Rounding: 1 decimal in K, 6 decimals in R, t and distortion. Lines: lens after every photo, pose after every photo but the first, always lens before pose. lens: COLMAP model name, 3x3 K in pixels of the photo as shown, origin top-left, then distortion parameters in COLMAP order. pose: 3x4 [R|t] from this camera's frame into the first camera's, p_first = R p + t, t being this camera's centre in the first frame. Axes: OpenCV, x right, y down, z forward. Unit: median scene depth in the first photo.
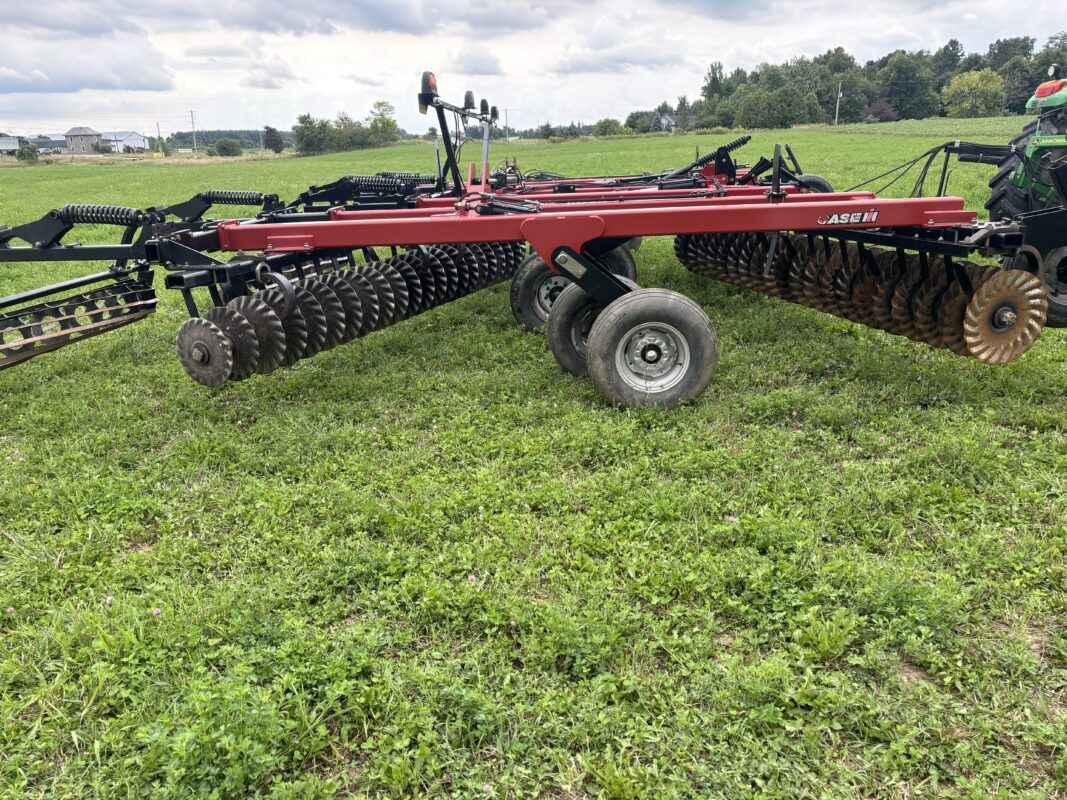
lens RADIAL K [[781.0, 0, 533.5], [0, 781.0, 400.0], [0, 0, 1]] dist [0.039552, -0.026988]
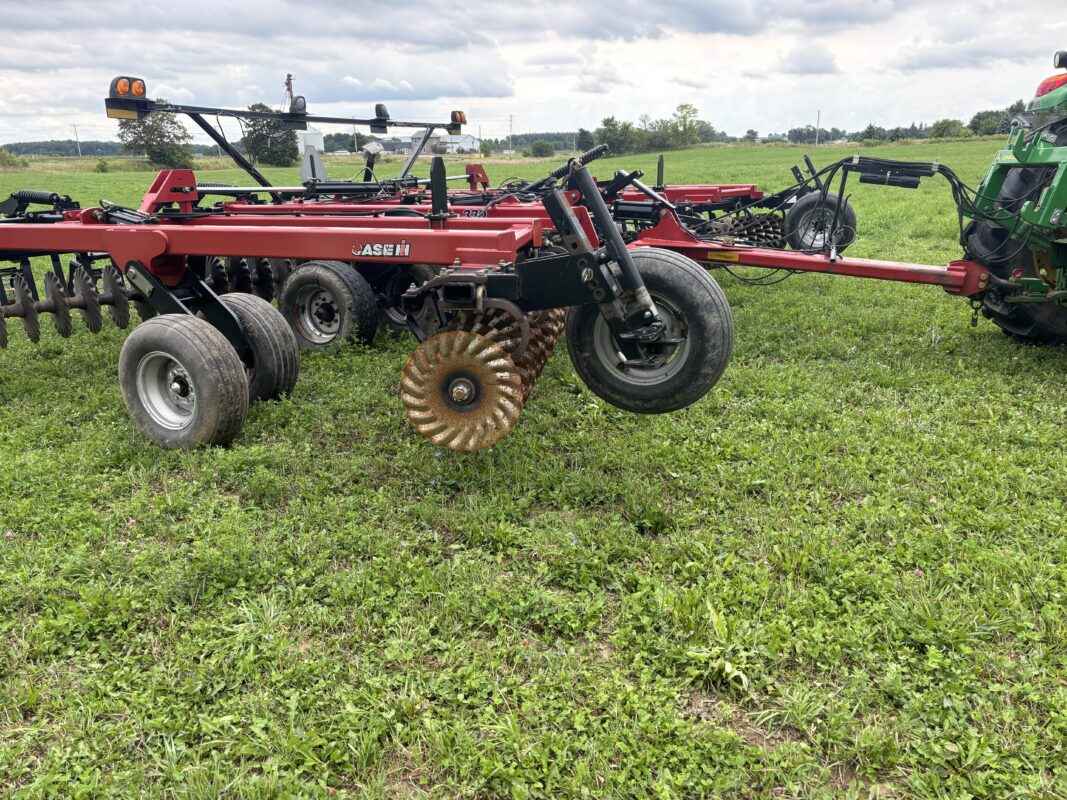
lens RADIAL K [[781.0, 0, 533.5], [0, 781.0, 400.0], [0, 0, 1]] dist [0.039552, -0.026988]
pose [[0.932067, 0.121072, -0.341455, 0.798333], [-0.121965, 0.992354, 0.018938, -0.103036], [0.341137, 0.023994, 0.939707, 0.267597]]
